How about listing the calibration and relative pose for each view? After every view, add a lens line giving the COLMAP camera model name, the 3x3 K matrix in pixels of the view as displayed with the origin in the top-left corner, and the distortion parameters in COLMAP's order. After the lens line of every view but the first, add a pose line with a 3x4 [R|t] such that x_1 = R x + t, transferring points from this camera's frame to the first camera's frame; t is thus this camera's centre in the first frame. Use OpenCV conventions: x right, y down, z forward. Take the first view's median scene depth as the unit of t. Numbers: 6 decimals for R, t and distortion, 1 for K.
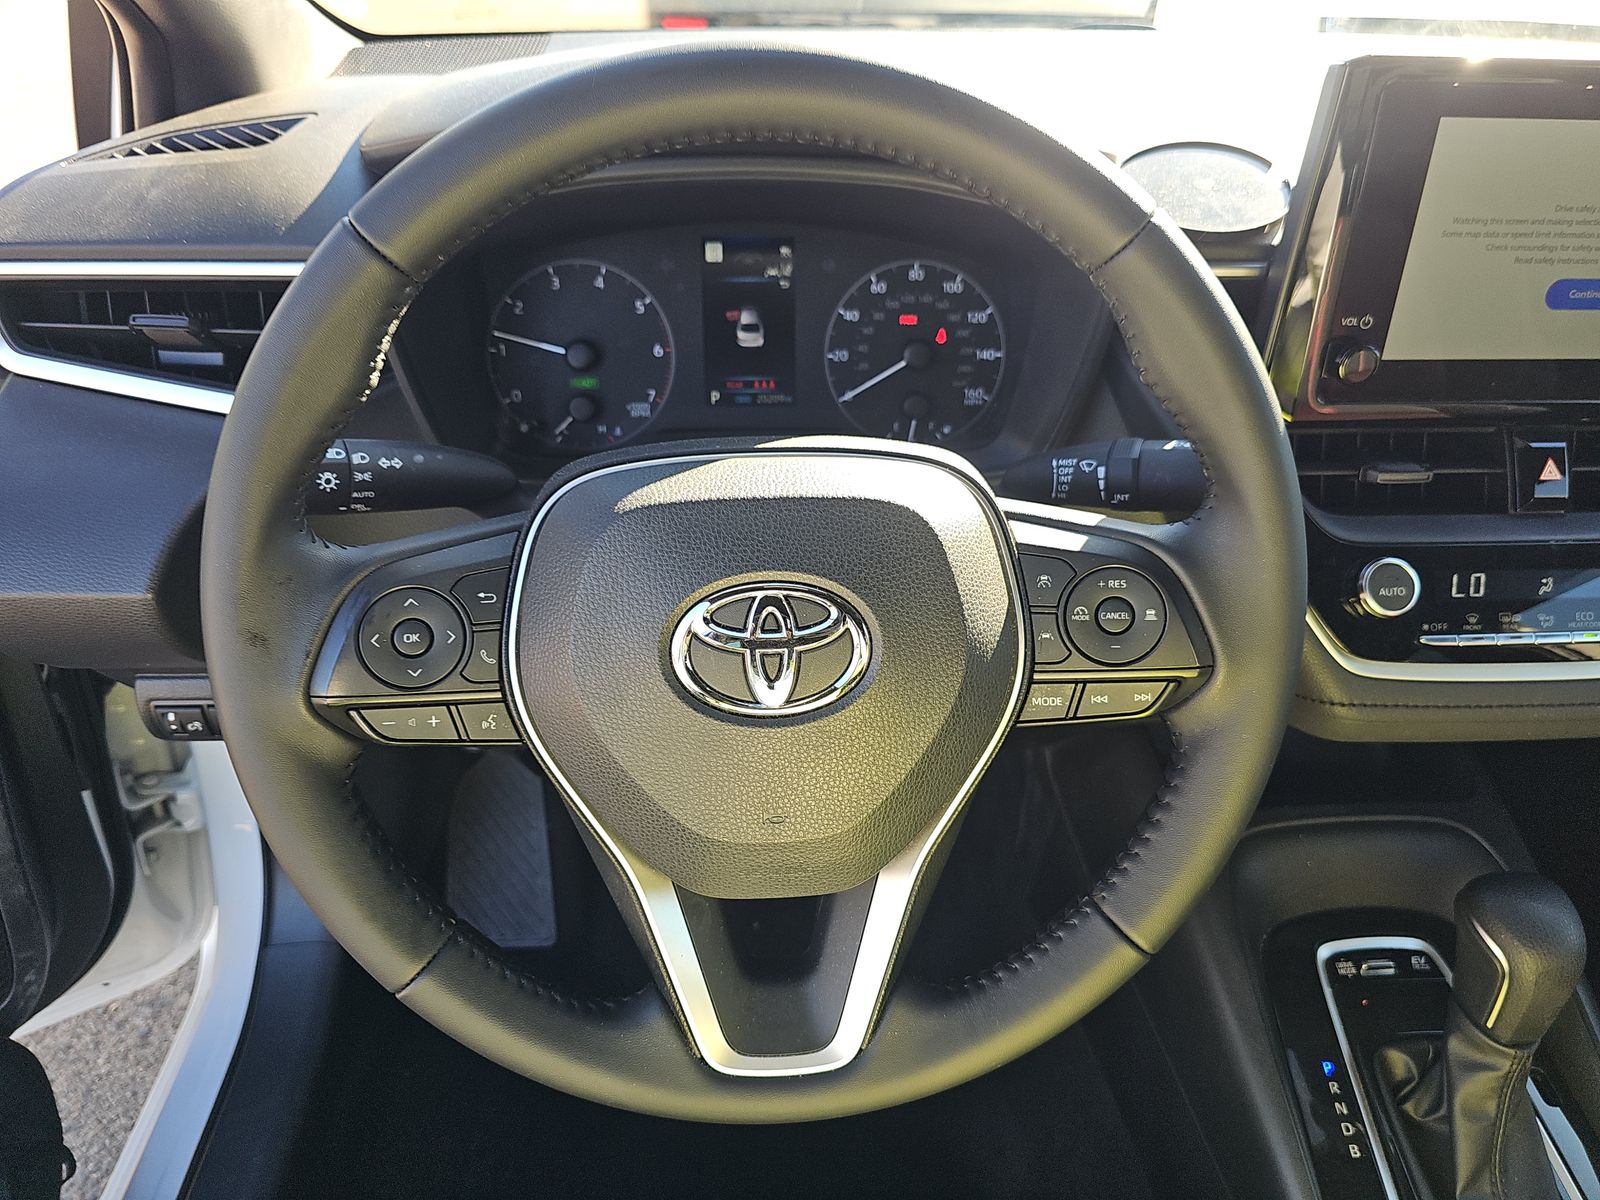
lens RADIAL K [[1059.6, 0, 769.2], [0, 1059.6, 589.1], [0, 0, 1]] dist [0.036531, -0.037054]
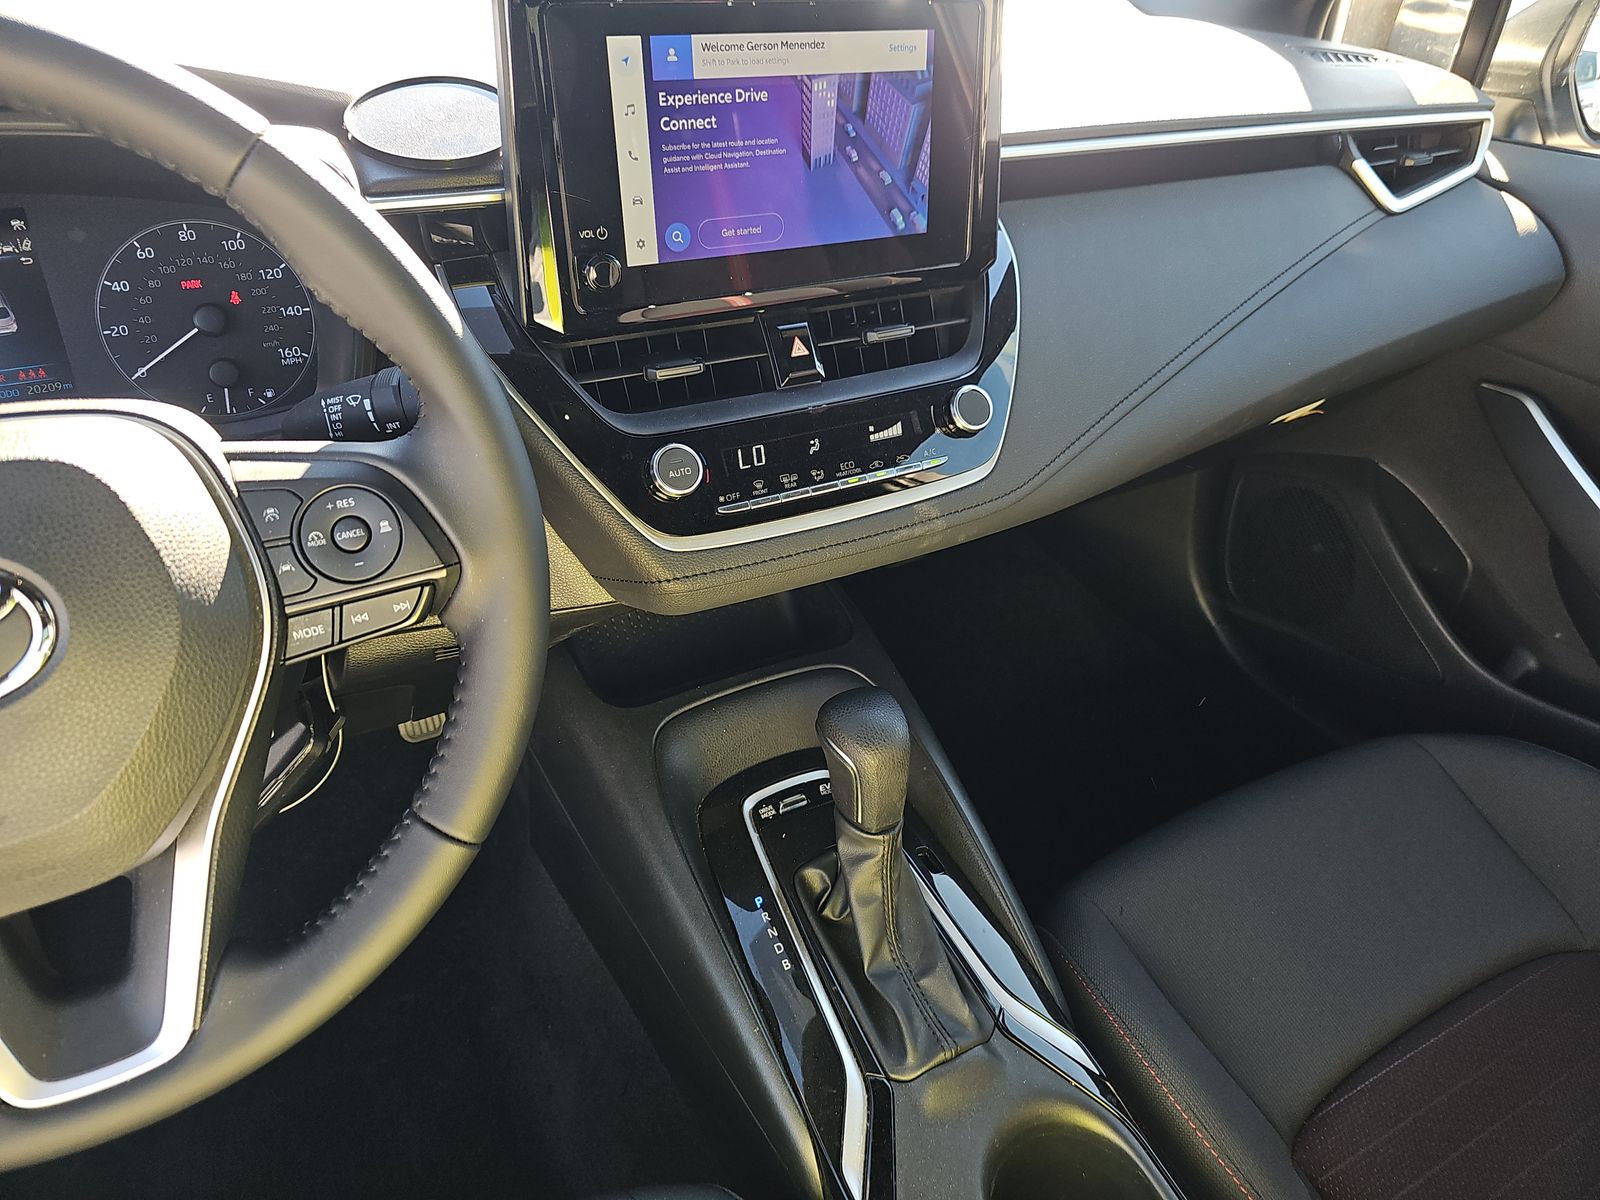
lens RADIAL K [[1059.6, 0, 788.0], [0, 1059.6, 594.8], [0, 0, 1]] dist [0.036531, -0.037054]
pose [[0.911809, -0.216354, 0.348992, 0.253345], [0.210747, 0.976023, 0.054457, 0.085575], [-0.352406, 0.023894, 0.935542, -0.075584]]
